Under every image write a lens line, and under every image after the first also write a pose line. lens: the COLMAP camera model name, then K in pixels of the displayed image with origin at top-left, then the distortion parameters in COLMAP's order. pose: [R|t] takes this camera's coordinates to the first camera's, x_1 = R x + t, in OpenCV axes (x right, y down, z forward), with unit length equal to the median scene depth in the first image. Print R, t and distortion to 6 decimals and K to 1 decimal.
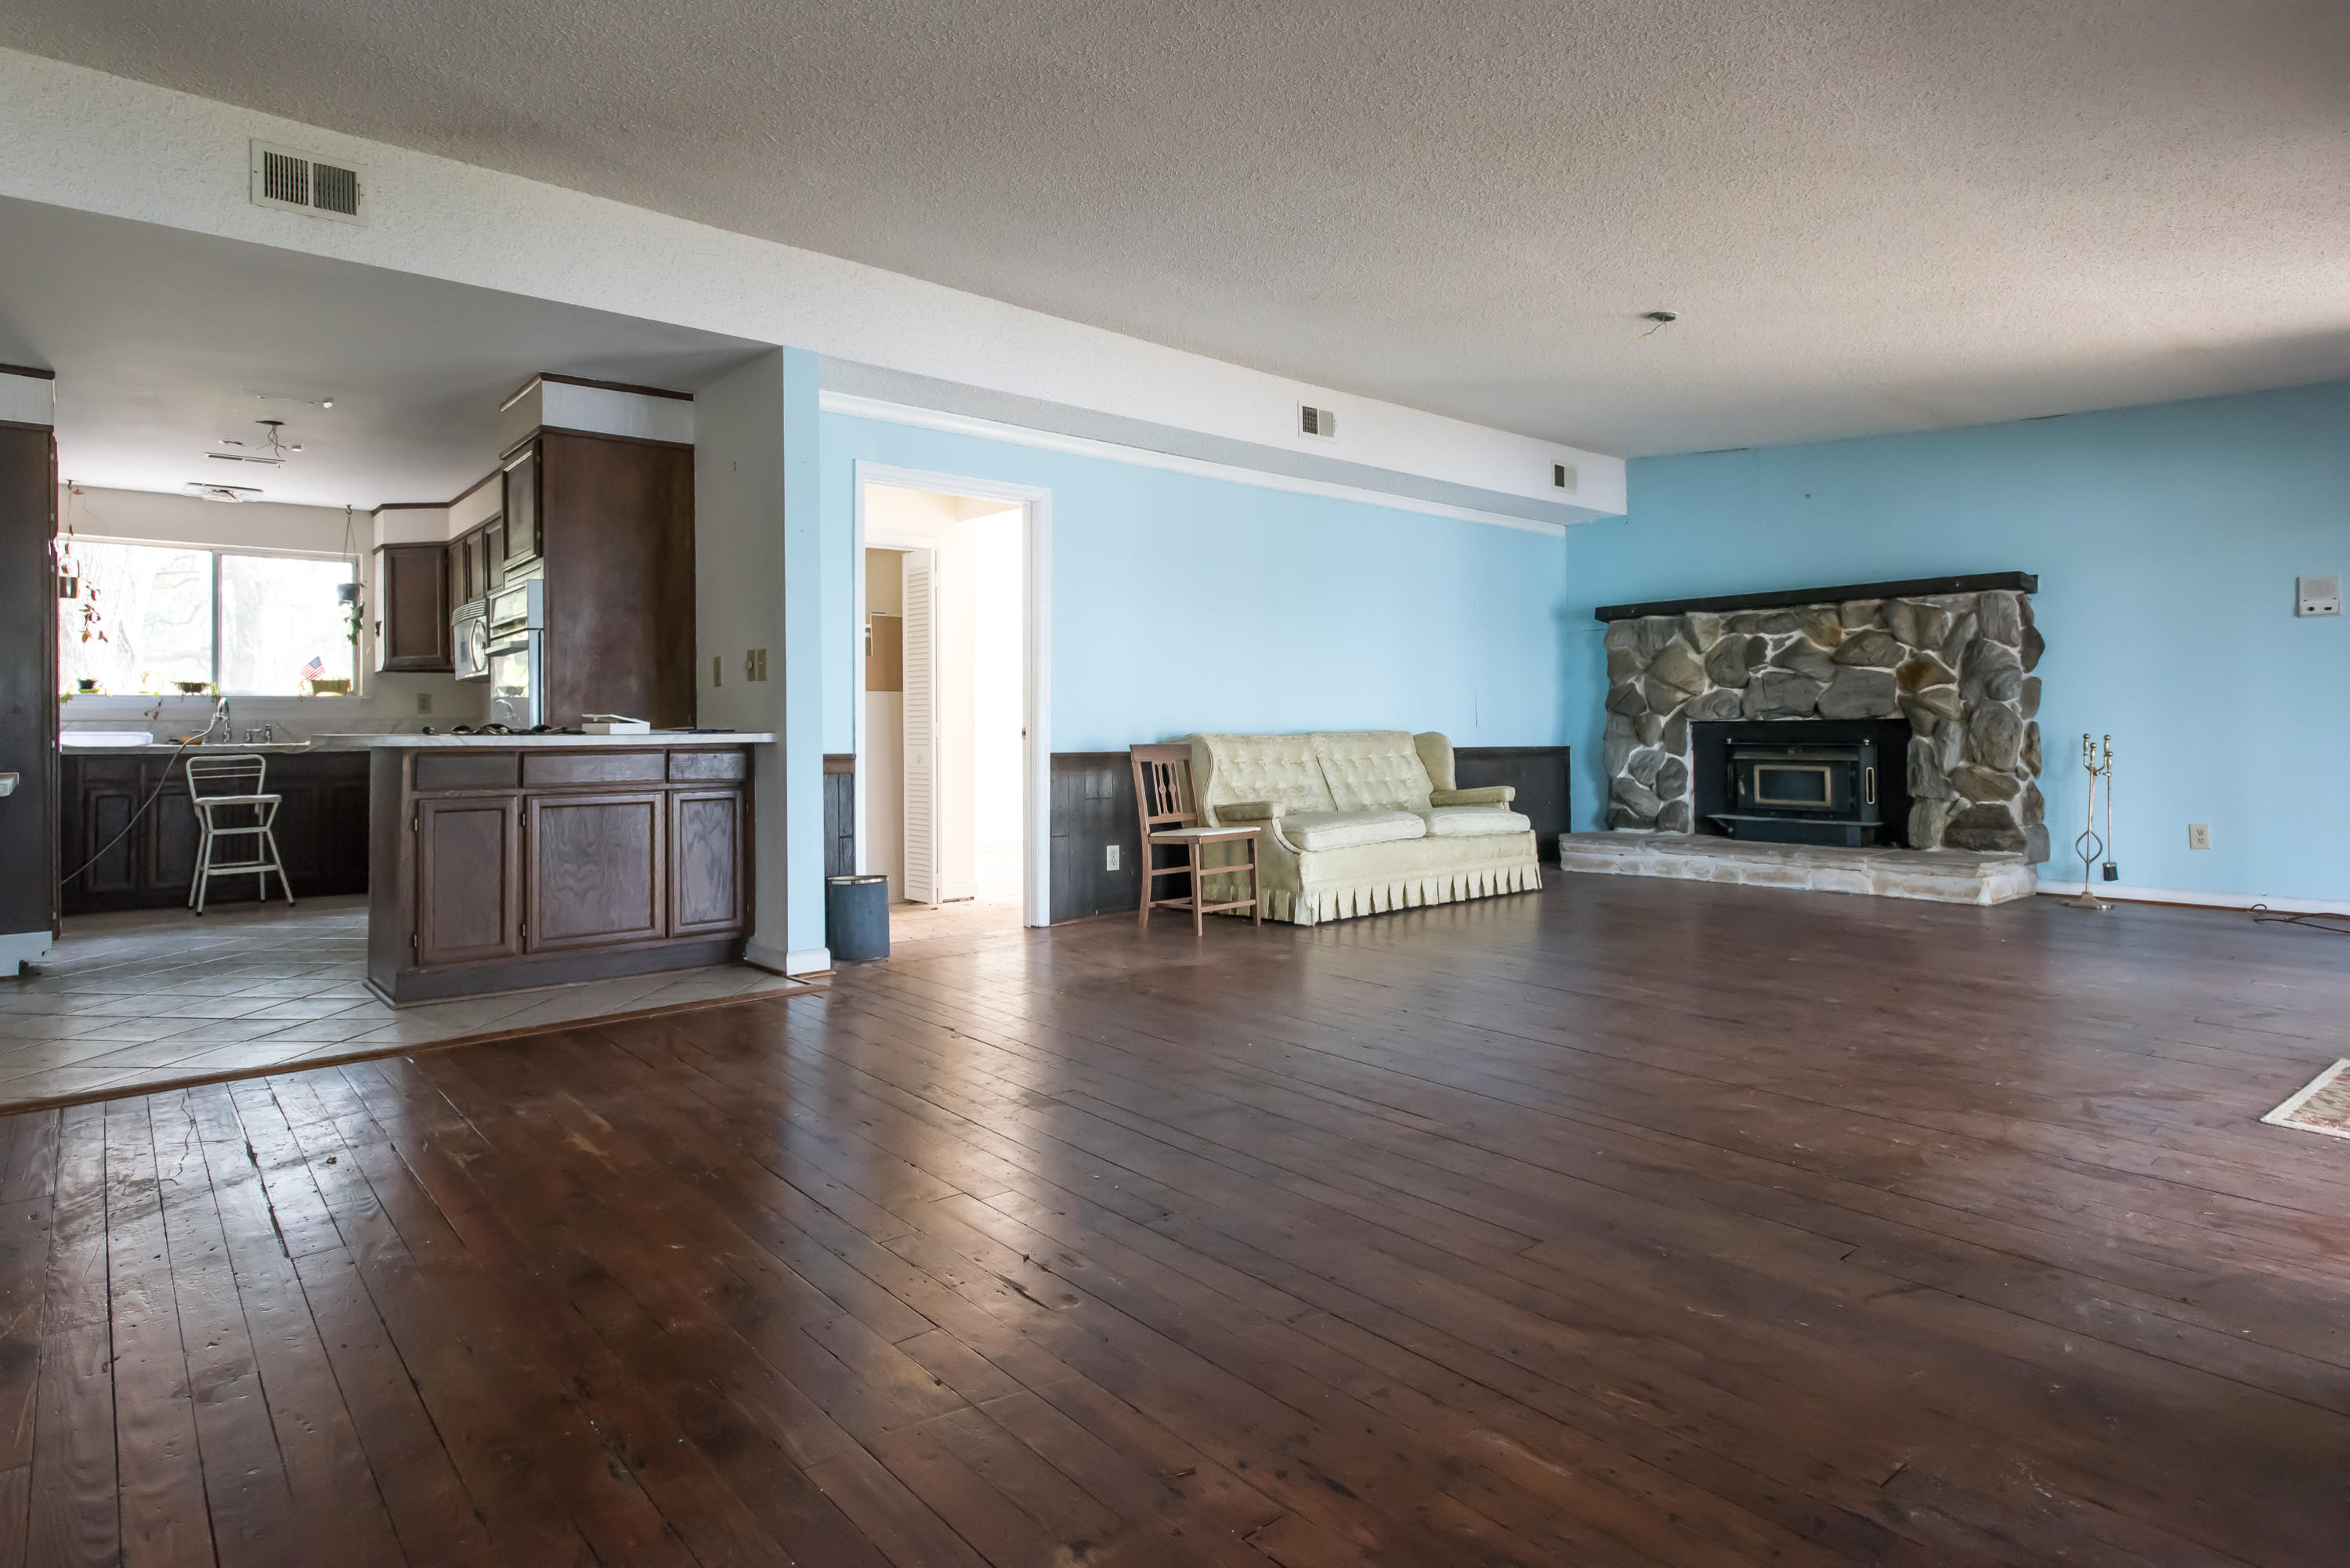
lens RADIAL K [[1294.7, 0, 1140.6], [0, 1294.7, 695.5], [0, 0, 1]] dist [0.002507, -0.007828]
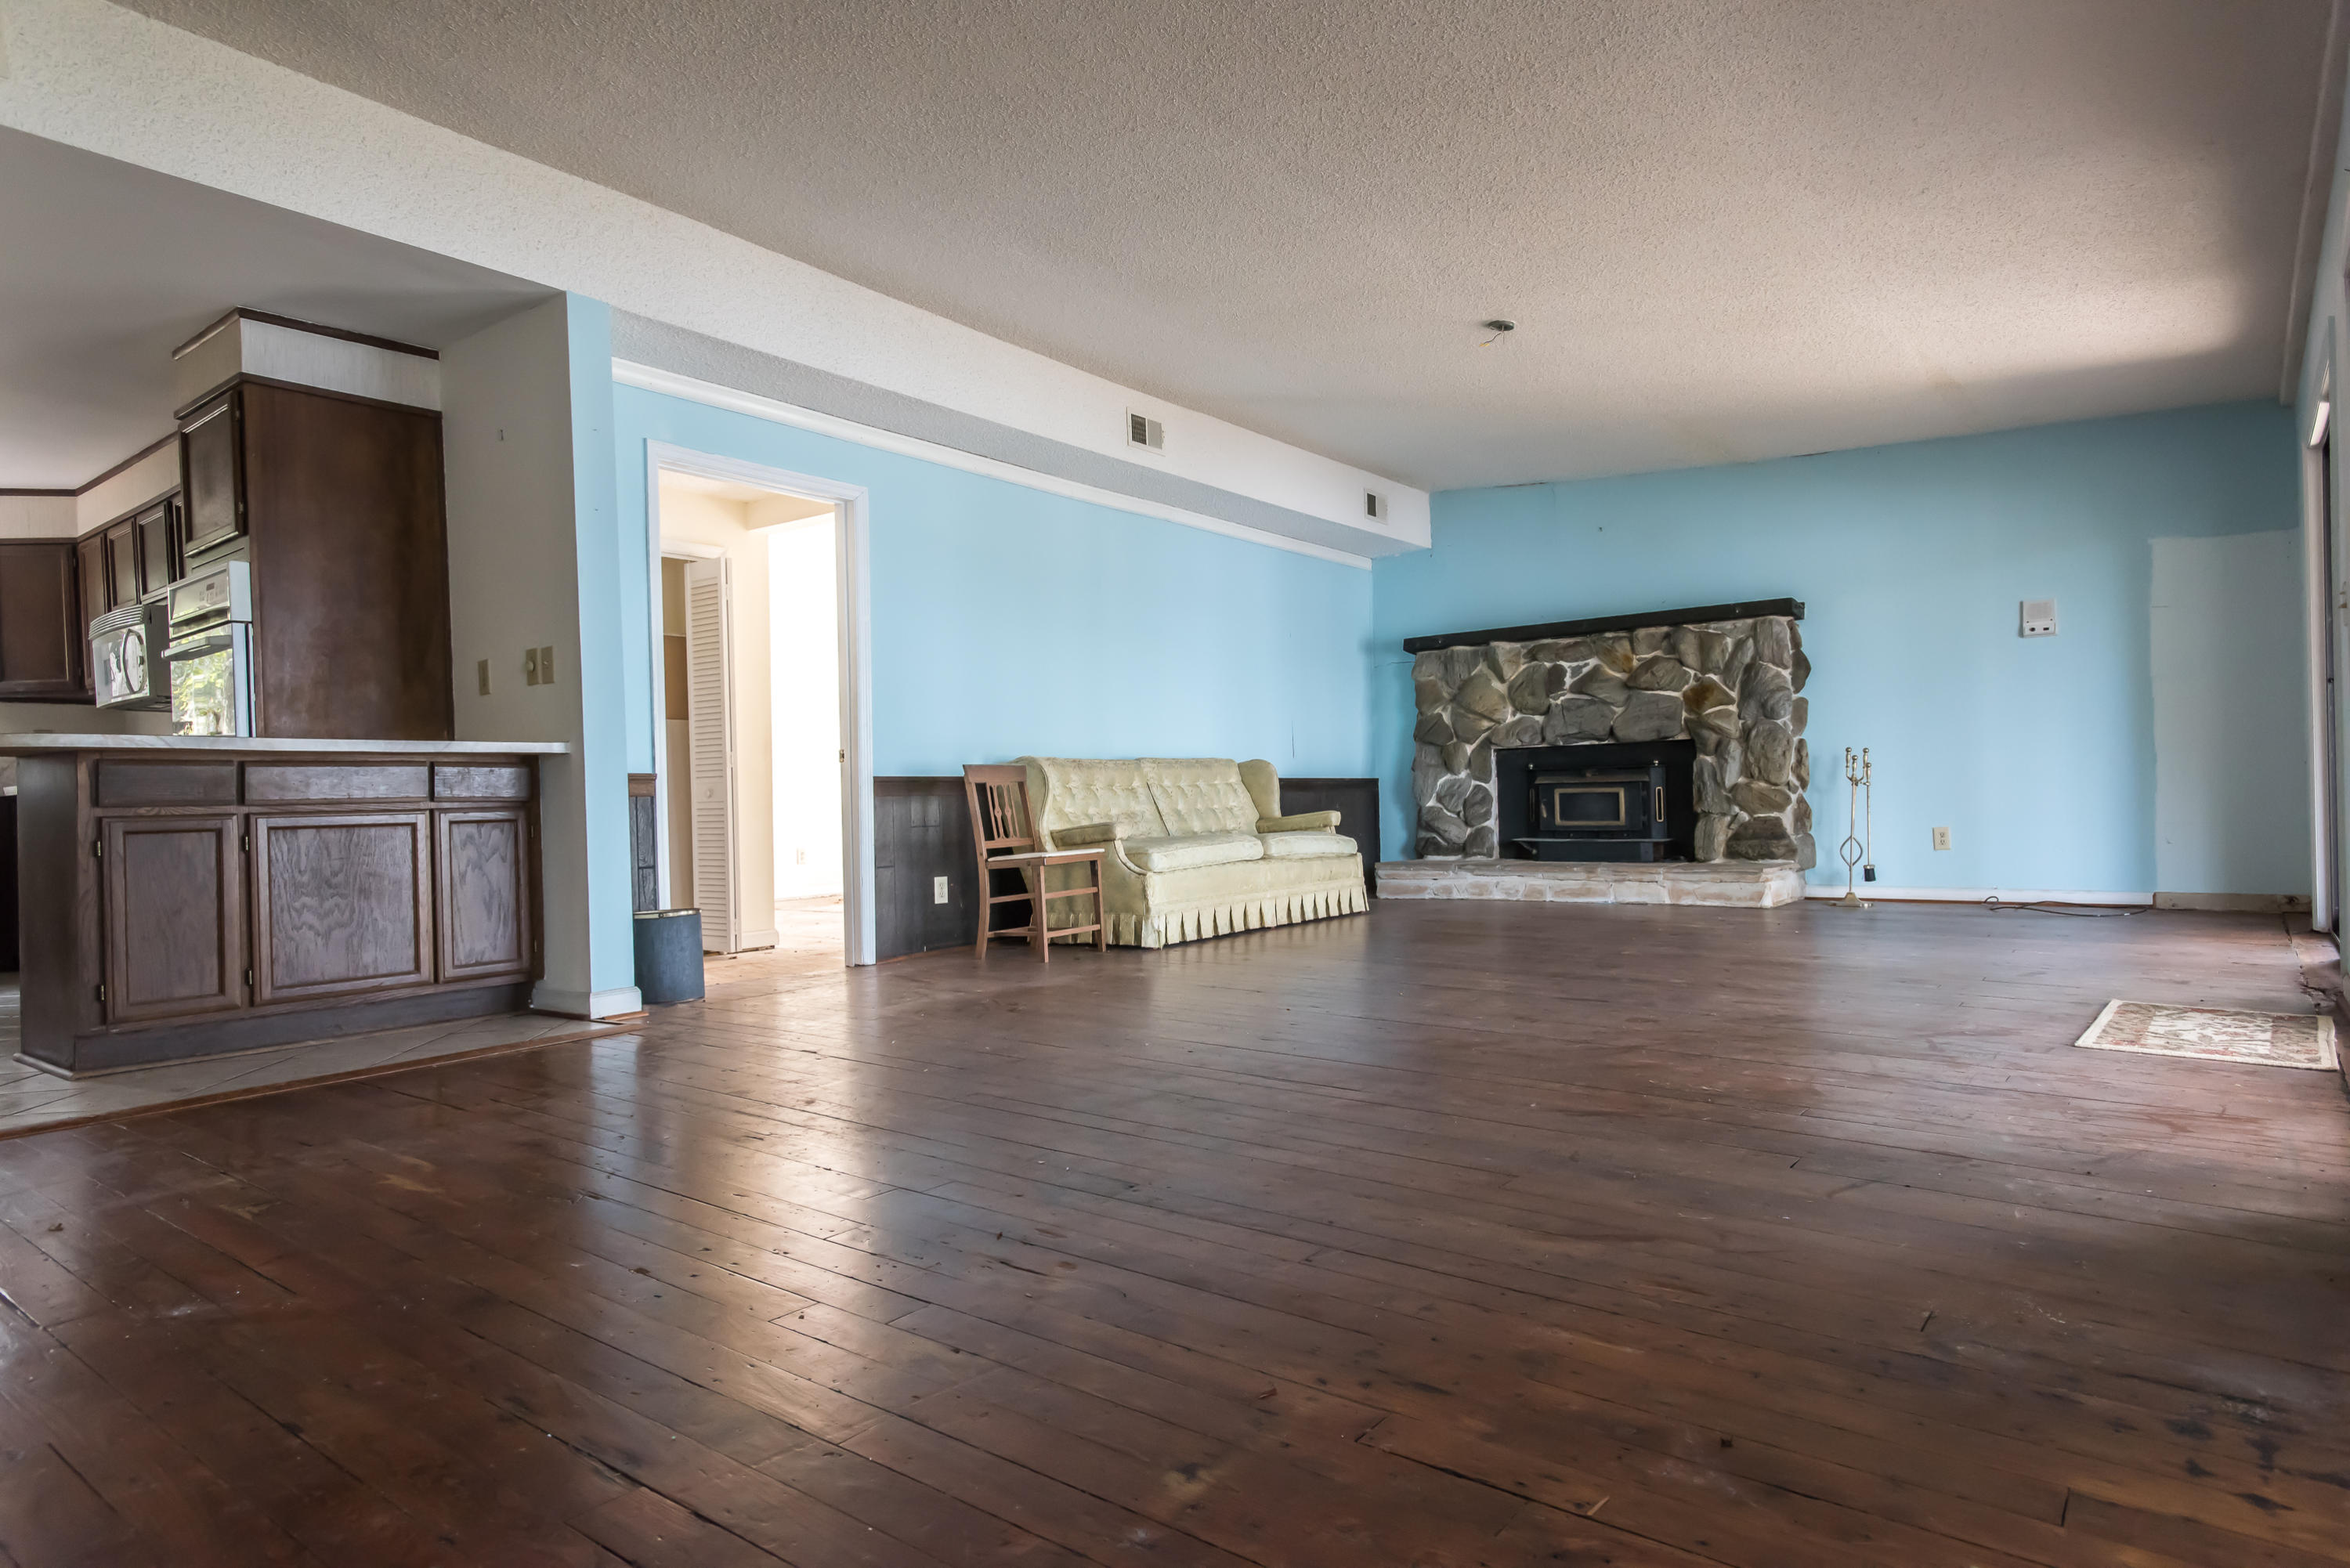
lens RADIAL K [[1340.5, 0, 1195.6], [0, 1340.5, 790.7], [0, 0, 1]] dist [0.027948, -0.013802]
pose [[0.974557, -0.017081, 0.223489, -0.059029], [0.013210, 0.999736, 0.018806, 0.039555], [-0.223751, -0.015375, 0.974525, 0.020932]]
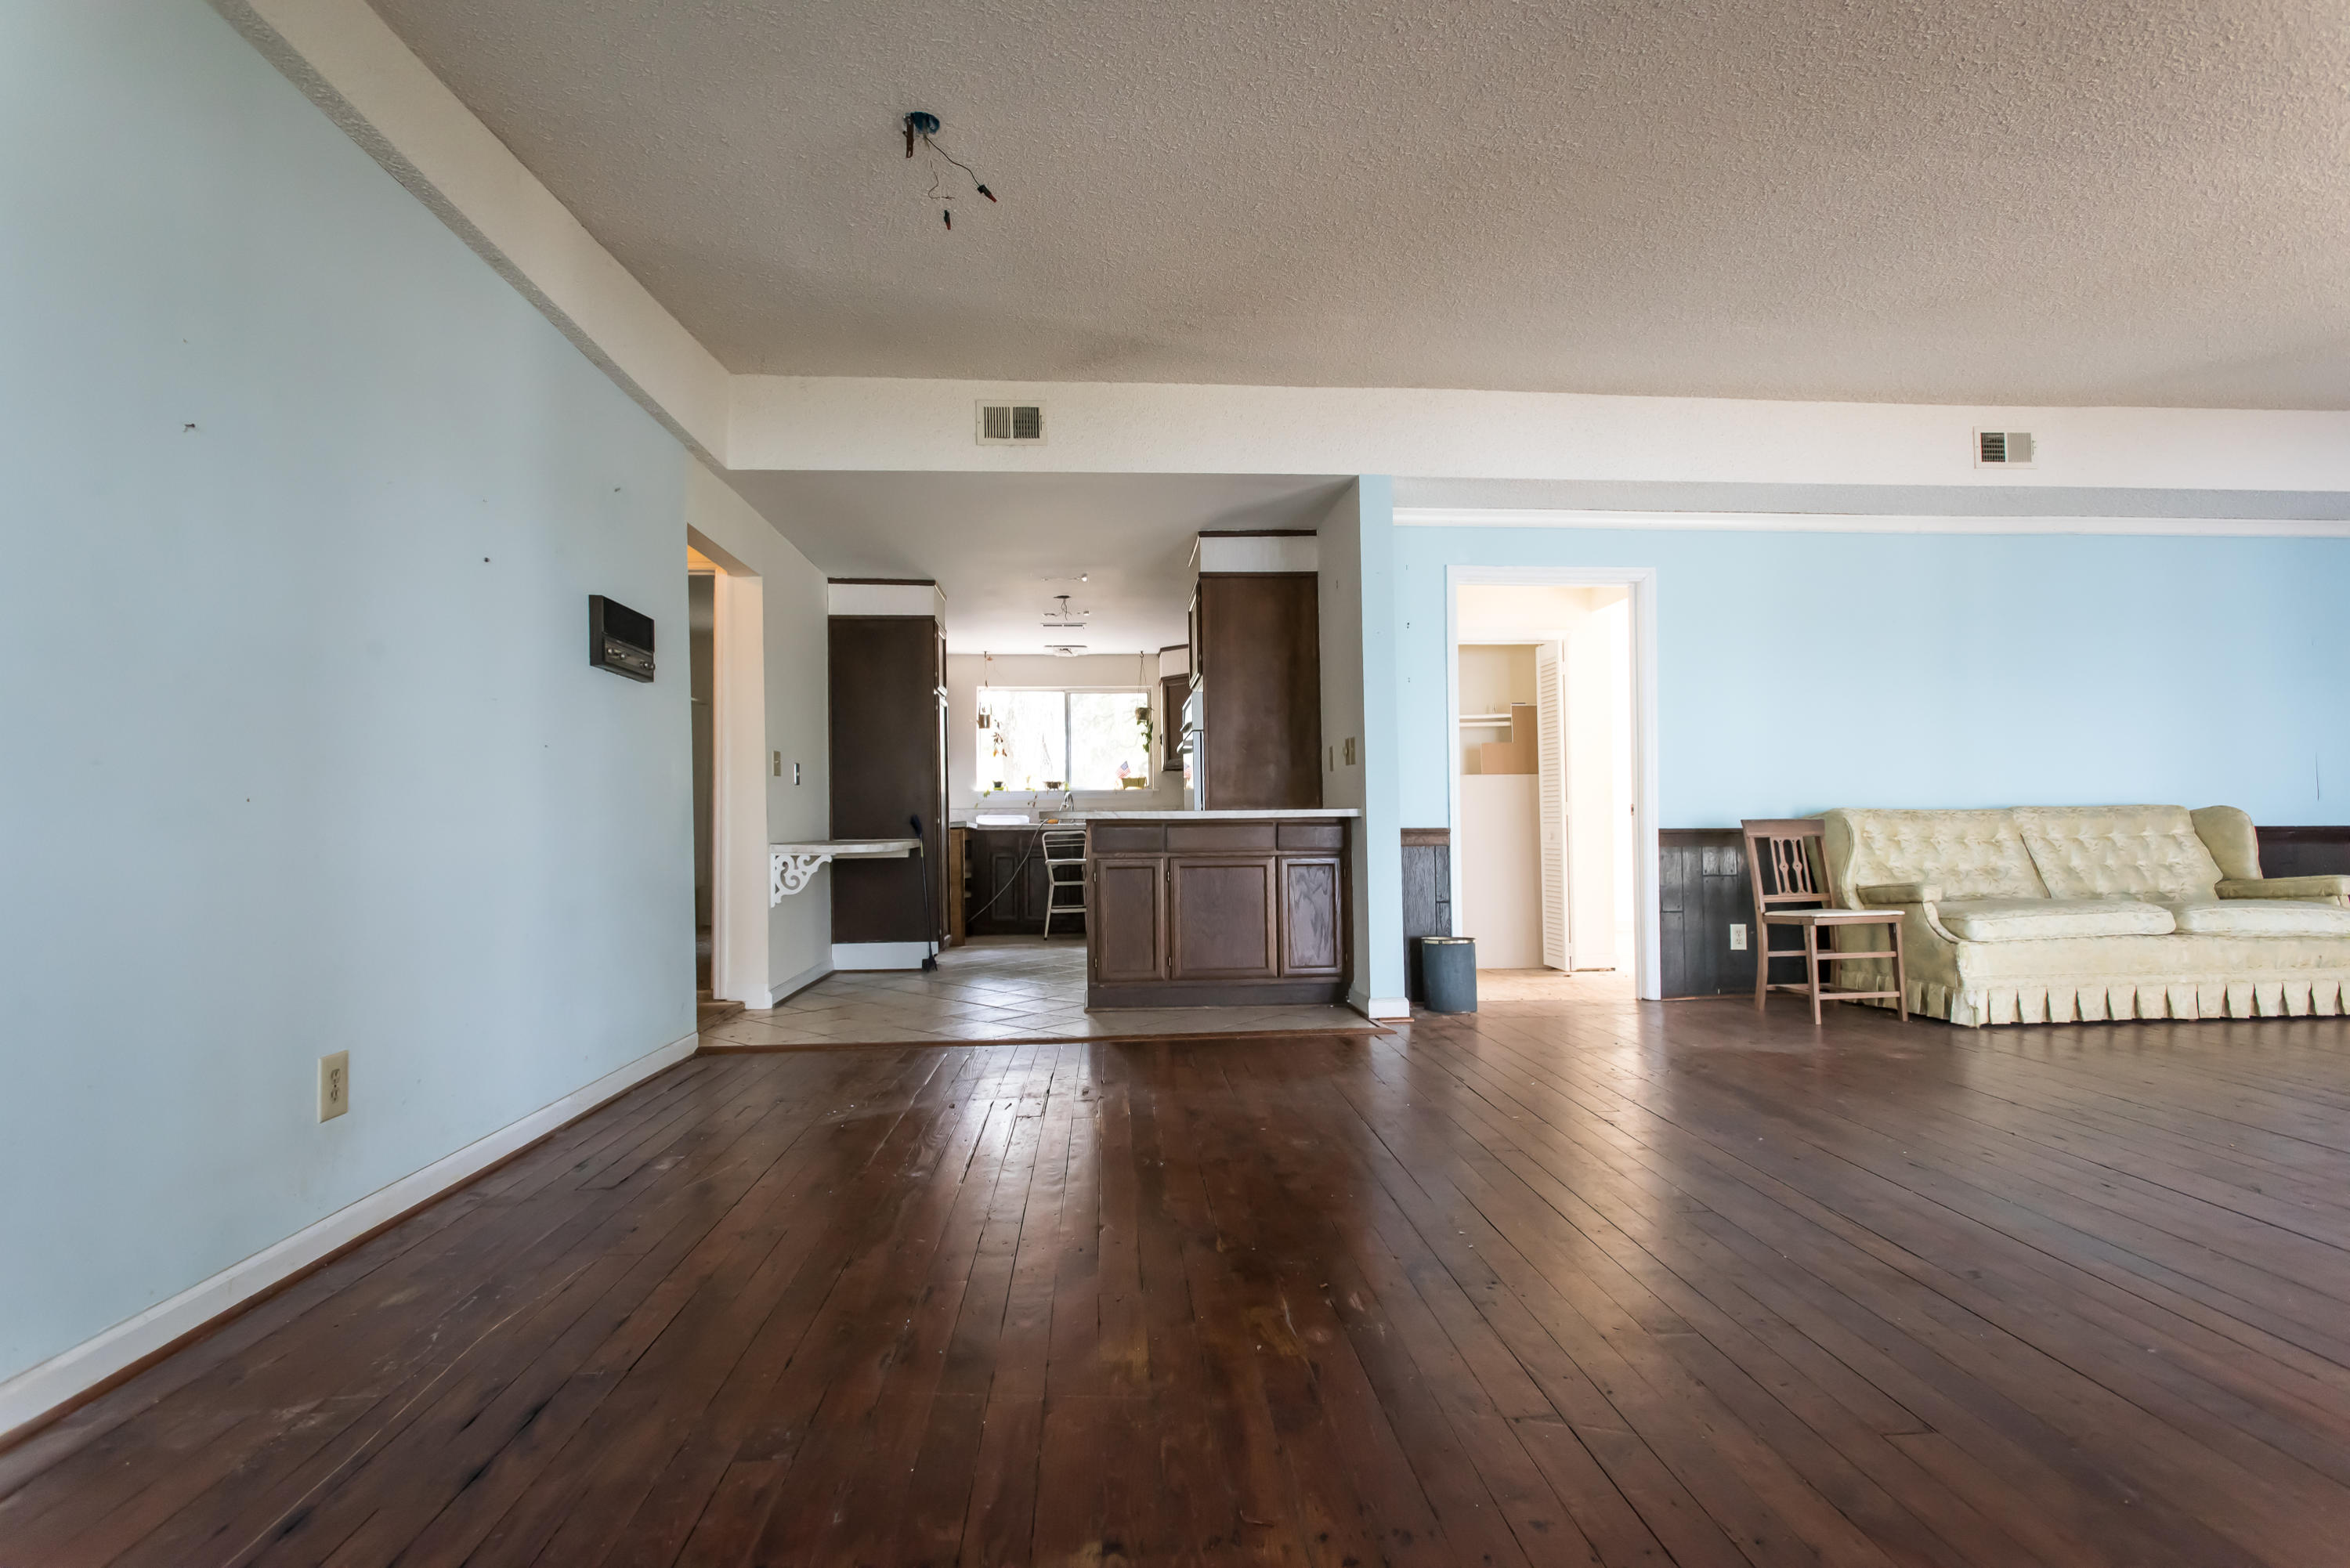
lens RADIAL K [[1105.9, 0, 1161.8], [0, 1105.9, 790.7], [0, 0, 1]] dist [0.010129, -0.003441]
pose [[0.806467, -0.019953, -0.590942, 0.127887], [0.020172, 0.999777, -0.006227, 0.012310], [0.590935, -0.006899, 0.806690, 0.072731]]
